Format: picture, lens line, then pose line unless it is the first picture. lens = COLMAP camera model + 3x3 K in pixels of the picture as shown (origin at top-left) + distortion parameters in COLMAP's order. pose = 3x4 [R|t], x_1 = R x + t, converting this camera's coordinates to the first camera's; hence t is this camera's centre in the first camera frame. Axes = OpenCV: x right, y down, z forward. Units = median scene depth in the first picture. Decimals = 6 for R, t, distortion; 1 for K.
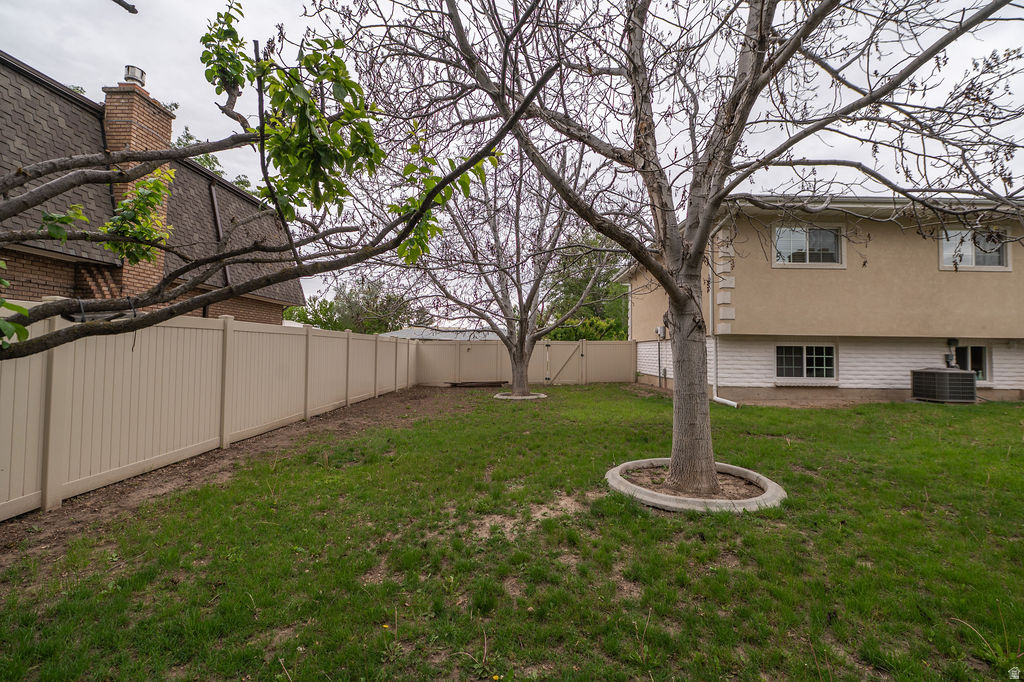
lens RADIAL K [[410.1, 0, 512.4], [0, 410.1, 336.6], [0, 0, 1]] dist [-0.009492, -0.000632]
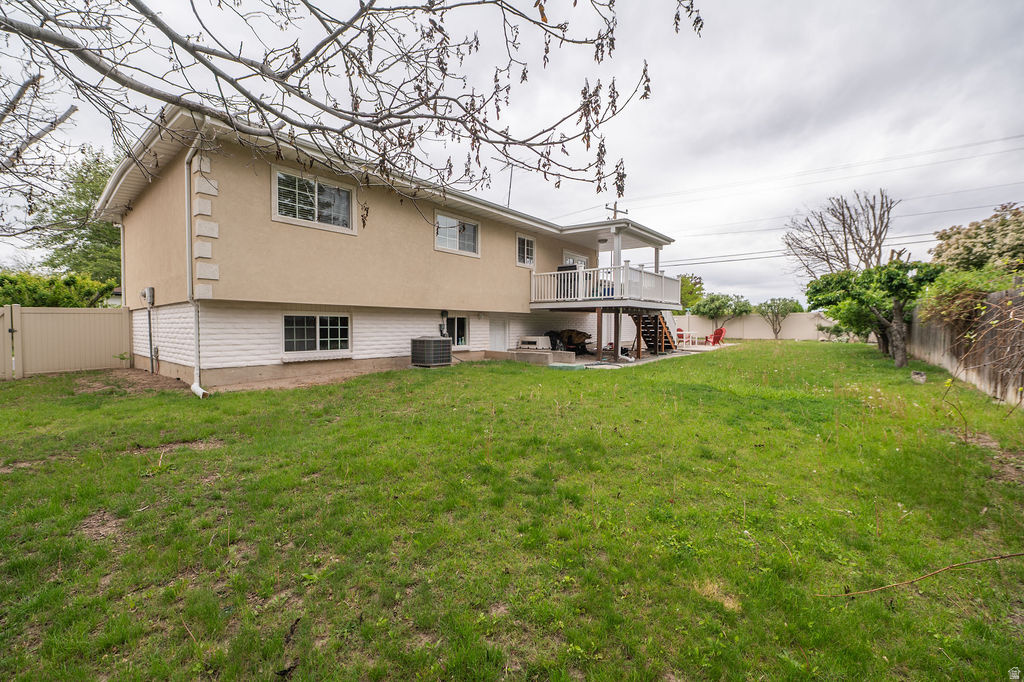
lens RADIAL K [[410.1, 0, 515.4], [0, 410.1, 340.7], [0, 0, 1]] dist [-0.009492, -0.000632]
pose [[0.630461, -0.039104, 0.775235, 0.290455], [-0.020148, 0.997569, 0.066704, 0.008426], [-0.775959, -0.057674, 0.628141, 0.088506]]
